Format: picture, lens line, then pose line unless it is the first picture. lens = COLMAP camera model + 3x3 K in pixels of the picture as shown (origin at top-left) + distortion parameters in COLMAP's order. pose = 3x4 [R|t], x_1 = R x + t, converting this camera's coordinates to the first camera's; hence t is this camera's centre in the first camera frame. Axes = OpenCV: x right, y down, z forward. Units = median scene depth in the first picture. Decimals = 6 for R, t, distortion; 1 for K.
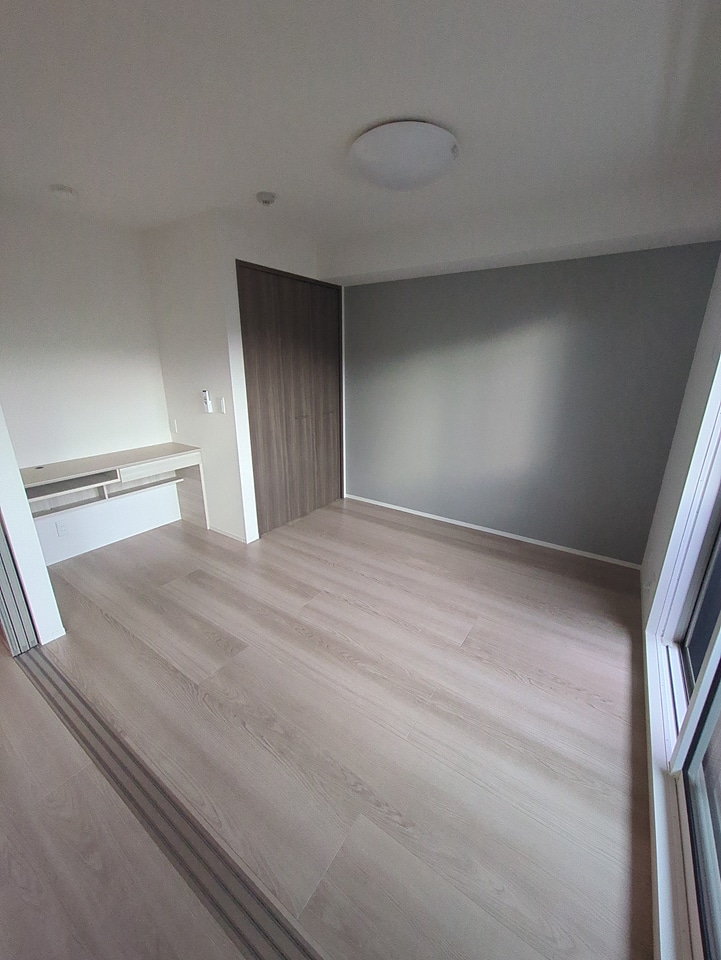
lens RADIAL K [[378.1, 0, 359.2], [0, 378.1, 475.9], [0, 0, 1]] dist [-0.000577, 0.000411]
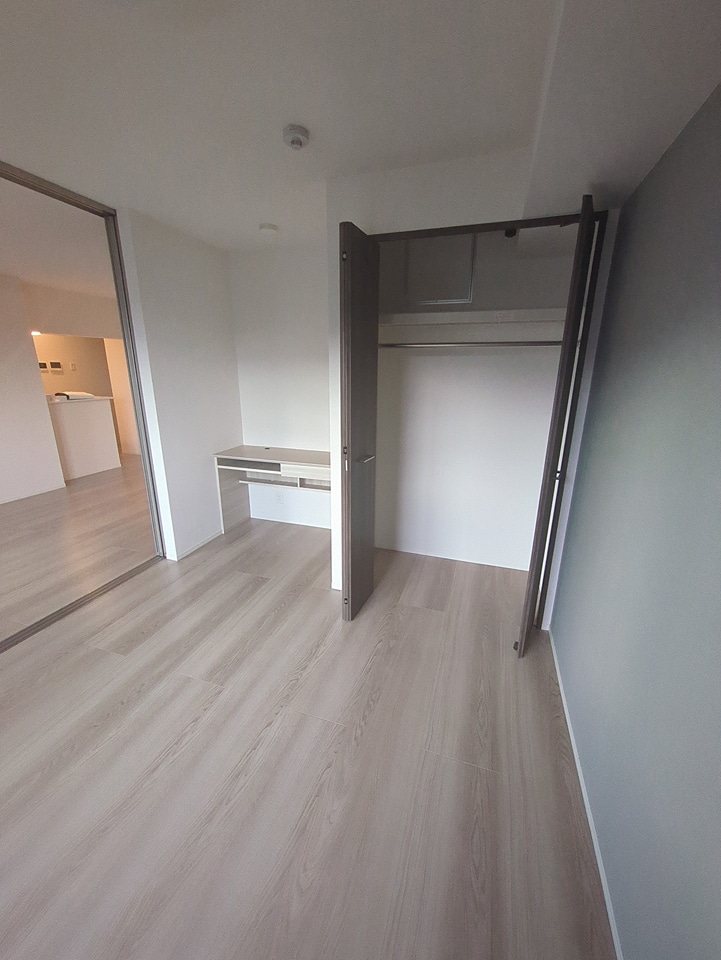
lens RADIAL K [[378.1, 0, 362.0], [0, 378.1, 480.0], [0, 0, 1]] dist [-0.000577, 0.000411]
pose [[0.289439, 0.279114, -0.915598, 0.558255], [-0.295144, 0.935959, 0.192019, -0.298117], [0.910558, 0.214655, 0.353282, 0.938802]]
